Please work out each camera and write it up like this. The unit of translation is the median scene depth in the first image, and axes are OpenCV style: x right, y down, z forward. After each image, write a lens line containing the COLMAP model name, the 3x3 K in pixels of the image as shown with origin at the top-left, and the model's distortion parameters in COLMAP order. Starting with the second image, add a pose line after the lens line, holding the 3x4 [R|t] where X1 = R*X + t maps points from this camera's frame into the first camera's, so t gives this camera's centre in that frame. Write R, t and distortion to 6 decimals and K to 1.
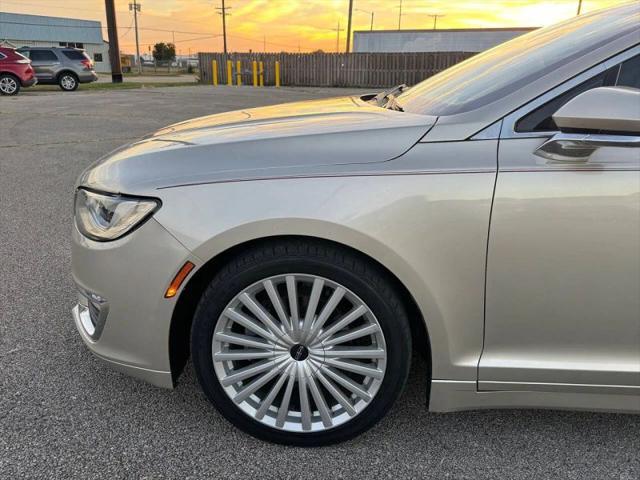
lens RADIAL K [[533.3, 0, 318.7], [0, 533.3, 241.9], [0, 0, 1]] dist [0.070996, -0.105716]
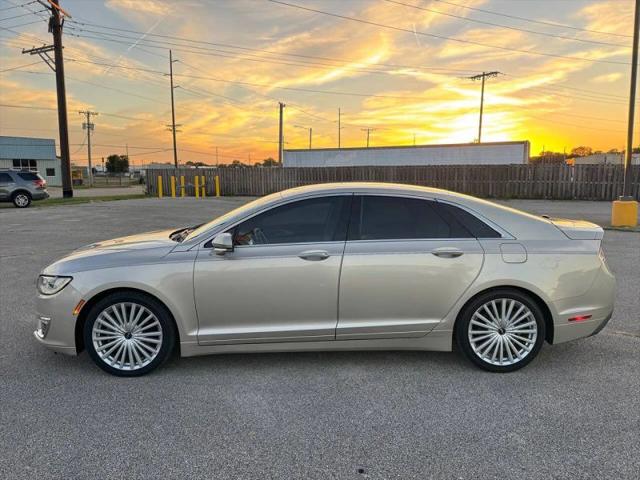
lens RADIAL K [[533.3, 0, 319.4], [0, 533.3, 238.4], [0, 0, 1]] dist [0.070996, -0.105716]
pose [[0.995783, -0.029360, 0.086913, 0.618035], [0.045449, 0.980850, -0.189388, 0.262928], [-0.079688, 0.192540, 0.978048, -1.550300]]
